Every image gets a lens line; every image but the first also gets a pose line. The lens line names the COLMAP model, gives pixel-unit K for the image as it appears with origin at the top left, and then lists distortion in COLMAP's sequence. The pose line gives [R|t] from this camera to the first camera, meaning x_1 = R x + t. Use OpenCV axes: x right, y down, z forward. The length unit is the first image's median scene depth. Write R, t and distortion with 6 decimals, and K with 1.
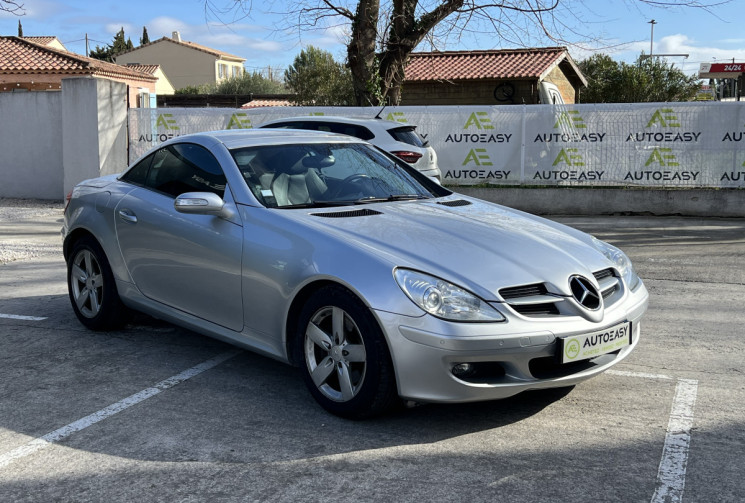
lens RADIAL K [[916.5, 0, 372.5], [0, 916.5, 251.5], [0, 0, 1]] dist [0.172672, -0.451624]
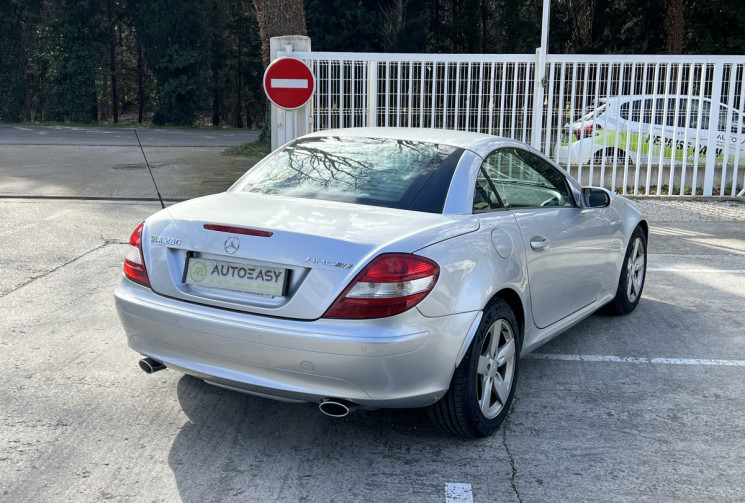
lens RADIAL K [[876.4, 0, 372.5], [0, 876.4, 251.5], [0, 0, 1]] dist [0.156925, -0.402397]
pose [[-0.296173, -0.180538, 0.937916, -0.467366], [0.121567, 0.966862, 0.224498, -0.108741], [-0.947366, 0.180510, -0.264411, 0.664583]]
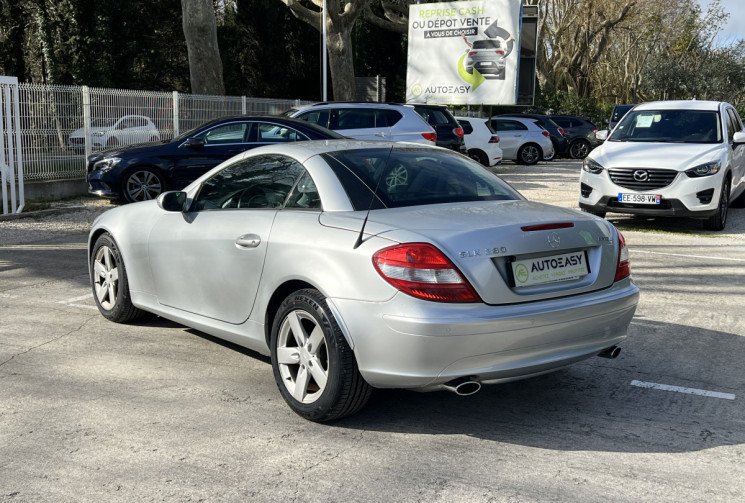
lens RADIAL K [[876.4, 0, 372.5], [0, 876.4, 251.5], [0, 0, 1]] dist [0.156925, -0.402397]
pose [[-0.997477, -0.020006, 0.068111, -0.100758], [-0.000055, 0.959683, 0.281084, -0.141550], [-0.070988, 0.280371, -0.957263, 0.978366]]
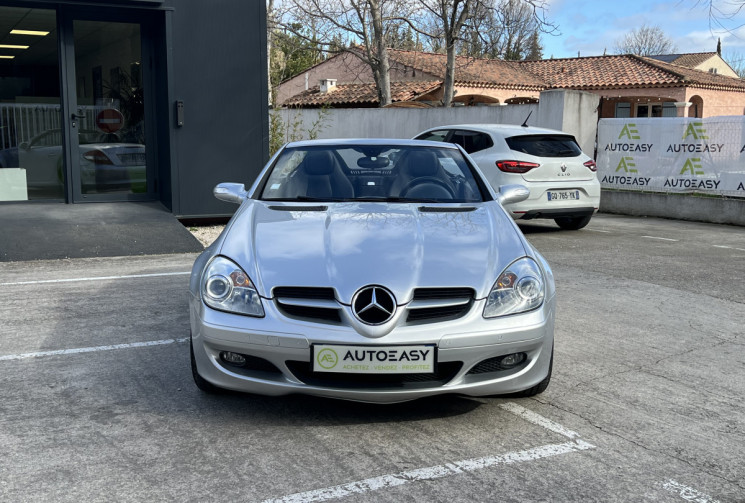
lens RADIAL K [[876.4, 0, 372.5], [0, 876.4, 251.5], [0, 0, 1]] dist [0.156925, -0.402397]
pose [[0.746387, 0.103595, -0.657400, 0.300438], [-0.109085, 0.993494, 0.032706, -0.014702], [0.656512, 0.047301, 0.752831, 0.123840]]
